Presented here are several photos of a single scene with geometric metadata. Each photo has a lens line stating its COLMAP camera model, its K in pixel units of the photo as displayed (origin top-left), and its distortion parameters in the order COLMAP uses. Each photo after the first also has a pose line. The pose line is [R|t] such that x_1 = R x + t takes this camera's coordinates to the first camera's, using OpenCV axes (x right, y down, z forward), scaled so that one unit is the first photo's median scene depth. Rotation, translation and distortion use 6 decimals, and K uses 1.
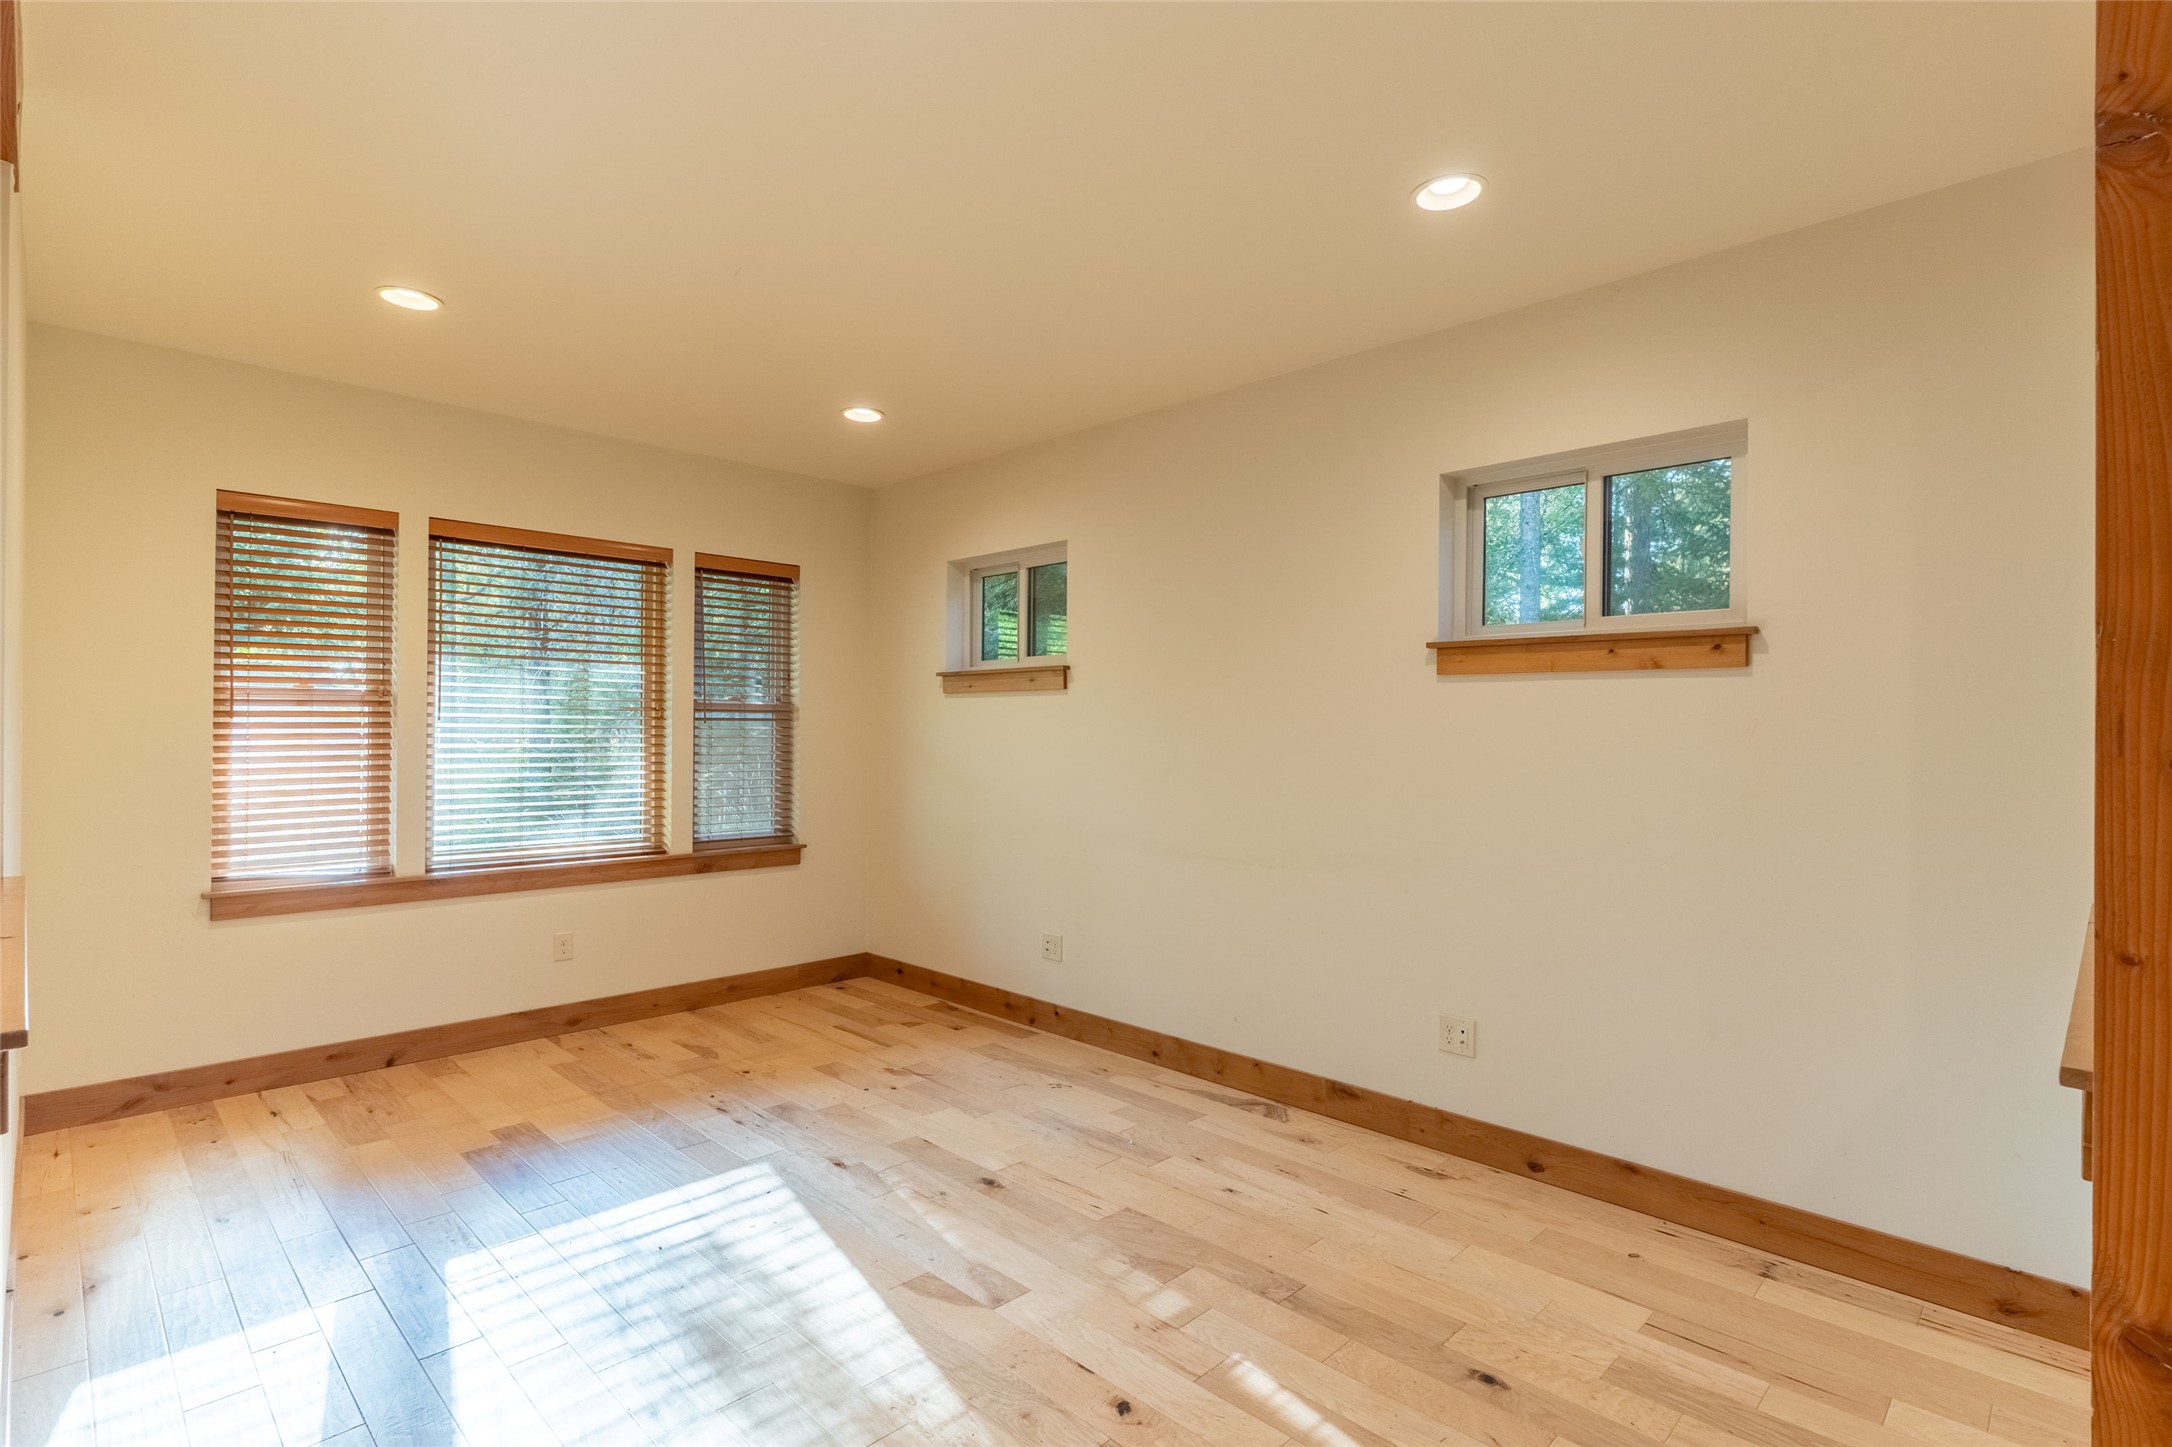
lens RADIAL K [[1031.5, 0, 1079.2], [0, 1031.5, 731.1], [0, 0, 1]] dist [0.000586, 0.001059]
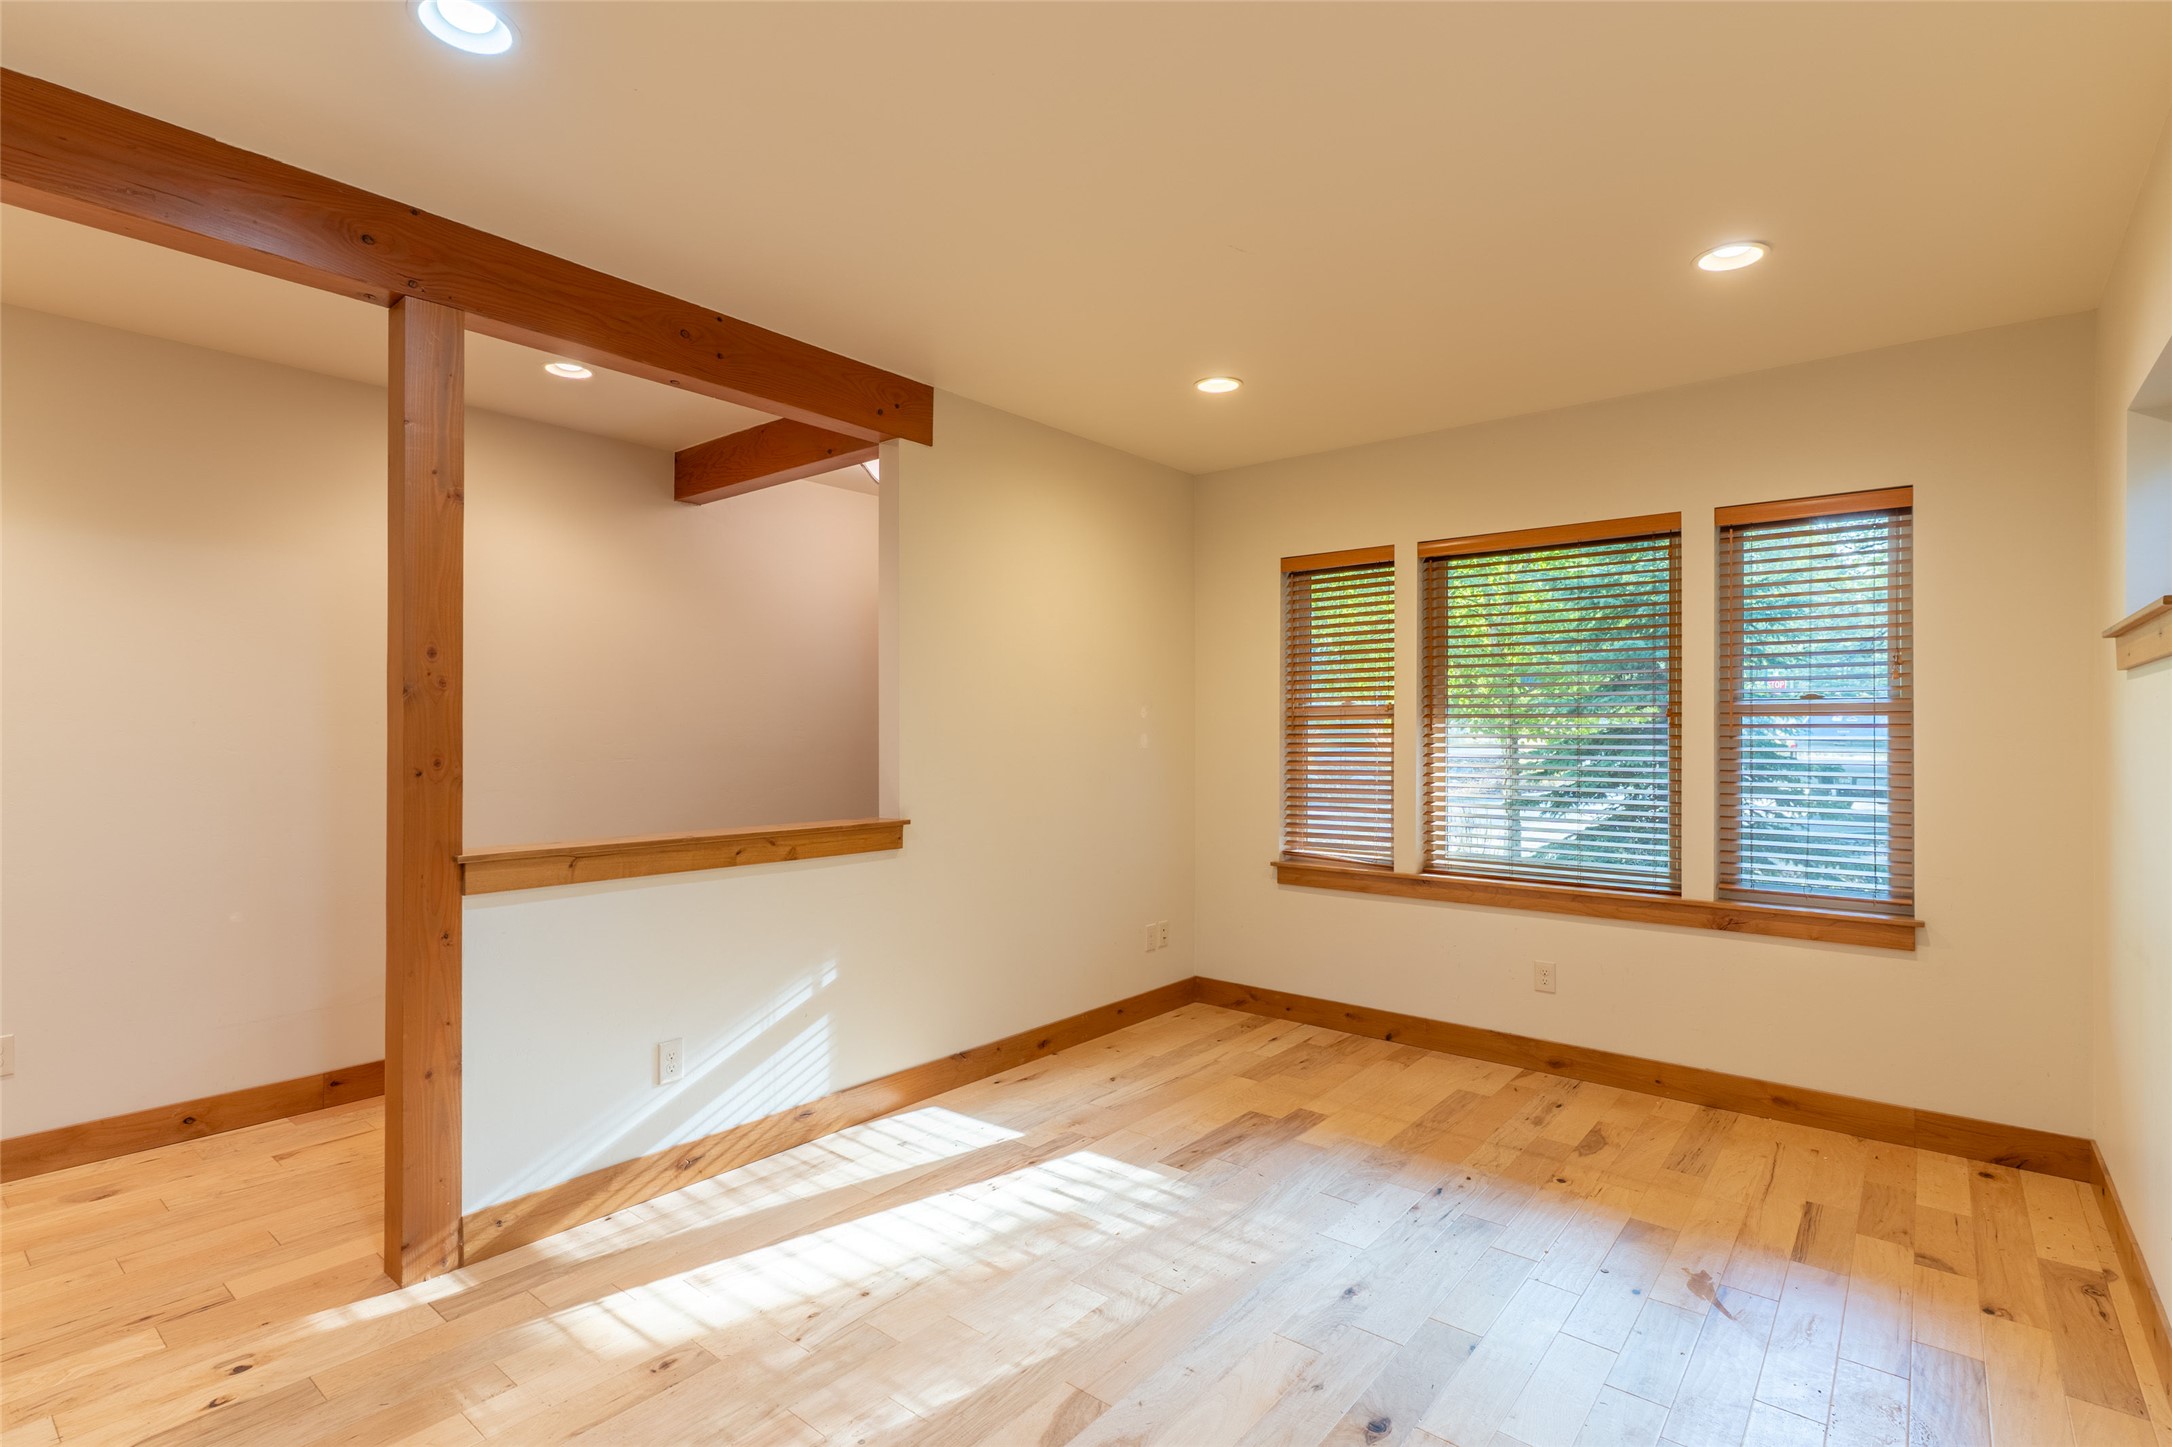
lens RADIAL K [[1031.5, 0, 1073.4], [0, 1031.5, 727.6], [0, 0, 1]] dist [0.000586, 0.001059]
pose [[0.091352, -0.009066, -0.995777, 0.423212], [-0.001184, 0.999957, -0.009213, -0.003488], [0.995818, 0.002021, 0.091338, 0.563657]]
